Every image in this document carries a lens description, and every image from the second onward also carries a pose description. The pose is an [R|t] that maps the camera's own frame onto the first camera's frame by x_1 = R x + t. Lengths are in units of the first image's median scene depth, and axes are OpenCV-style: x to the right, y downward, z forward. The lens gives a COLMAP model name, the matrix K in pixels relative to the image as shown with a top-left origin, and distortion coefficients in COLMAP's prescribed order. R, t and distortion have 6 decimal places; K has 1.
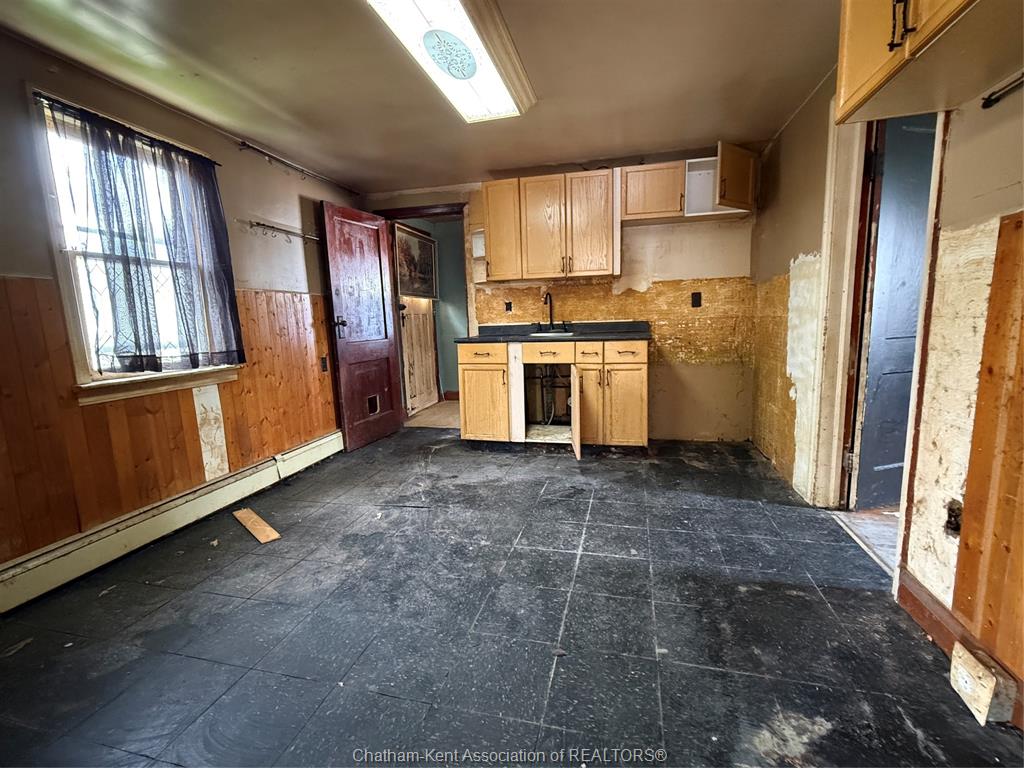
lens RADIAL K [[461.3, 0, 513.3], [0, 461.3, 386.3], [0, 0, 1]] dist [-0.001125, 0.000431]
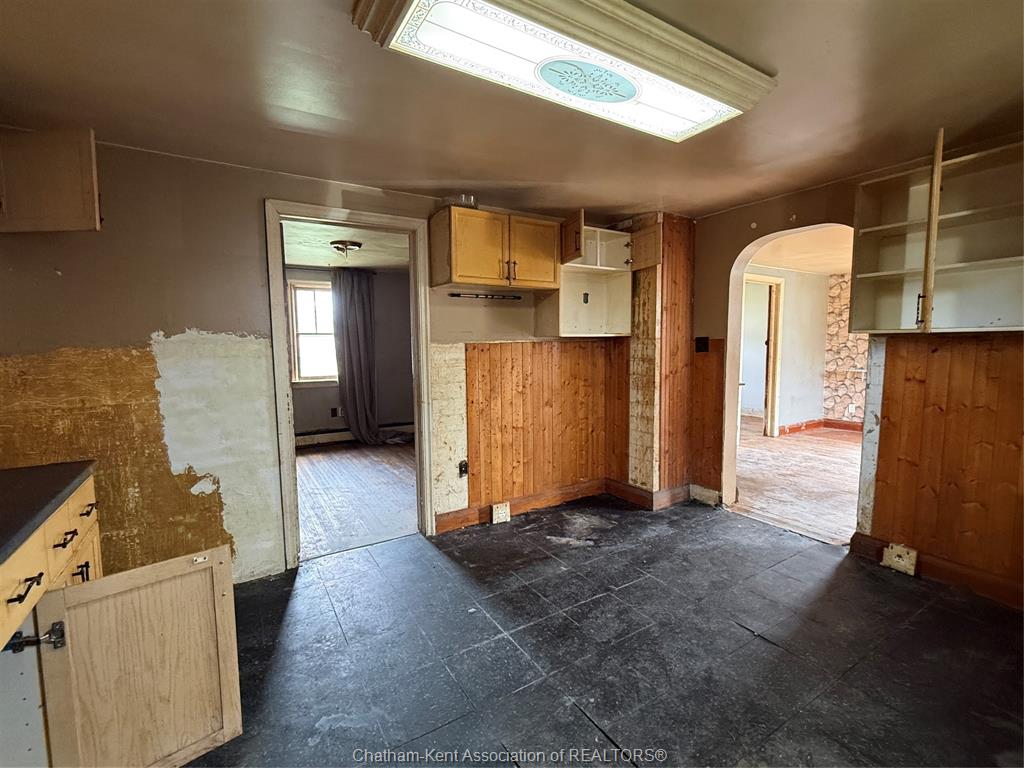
lens RADIAL K [[461.3, 0, 513.3], [0, 461.3, 386.3], [0, 0, 1]] dist [-0.001125, 0.000431]
pose [[-0.720265, -0.025542, 0.693229, -0.412498], [0.137955, 0.974088, 0.179225, -0.251035], [-0.679844, 0.224724, -0.698077, 1.202447]]
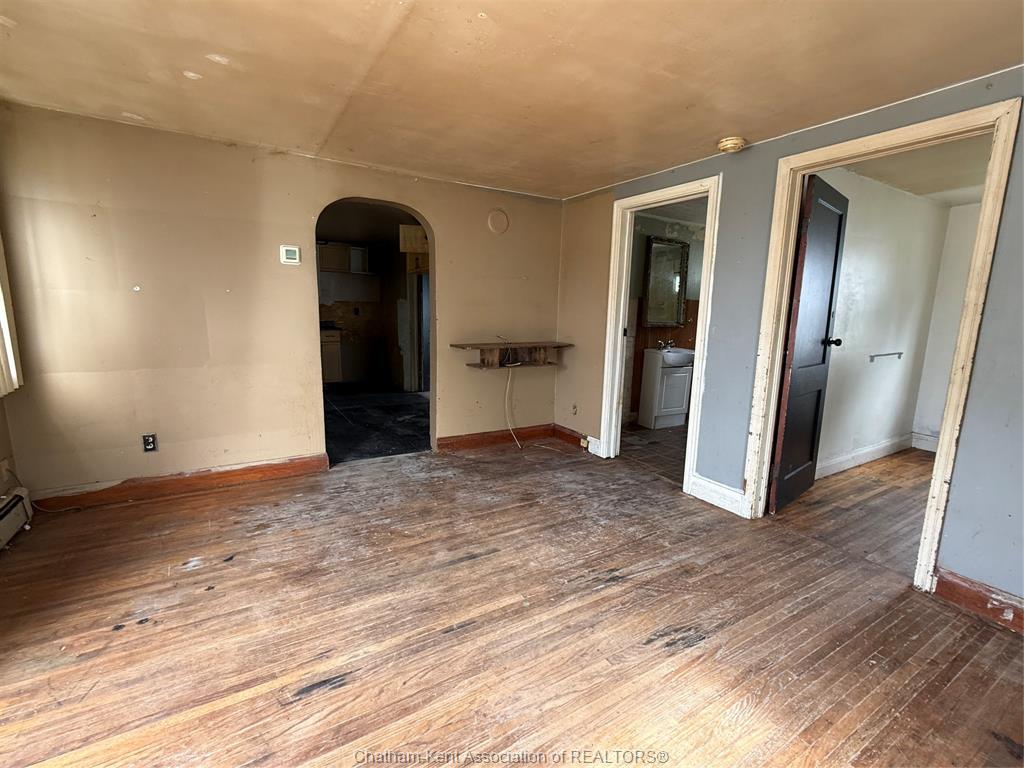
lens RADIAL K [[461.3, 0, 513.3], [0, 461.3, 386.3], [0, 0, 1]] dist [-0.001125, 0.000431]
pose [[0.701825, -0.067096, 0.709183, -0.795216], [0.061186, 0.997553, 0.033828, 0.157512], [-0.709717, 0.019651, 0.704213, -1.252721]]
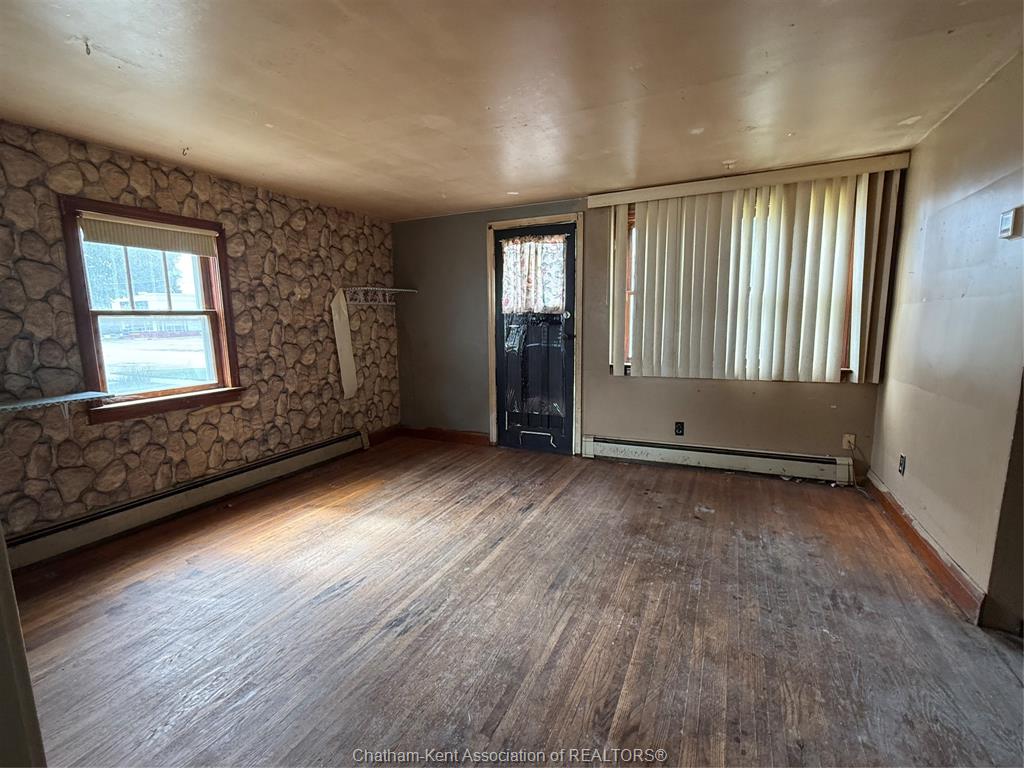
lens RADIAL K [[461.3, 0, 513.3], [0, 461.3, 386.3], [0, 0, 1]] dist [-0.001125, 0.000431]
pose [[-0.192944, 0.181439, -0.964289, 0.430789], [-0.127569, 0.969775, 0.207996, 0.011567], [0.972882, 0.163145, -0.163967, -0.595198]]
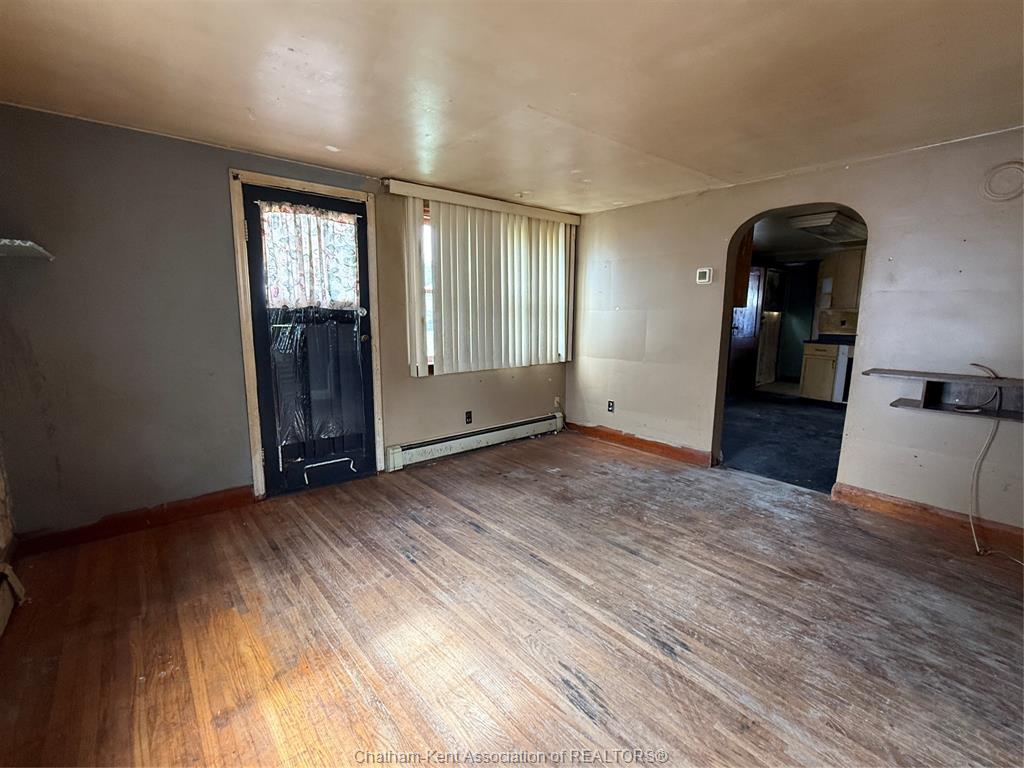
lens RADIAL K [[461.3, 0, 513.3], [0, 461.3, 386.3], [0, 0, 1]] dist [-0.001125, 0.000431]
pose [[0.810678, 0.134281, -0.569886, 0.005521], [-0.124638, 0.990614, 0.056115, 0.151161], [0.572073, 0.025538, 0.819805, -1.476560]]
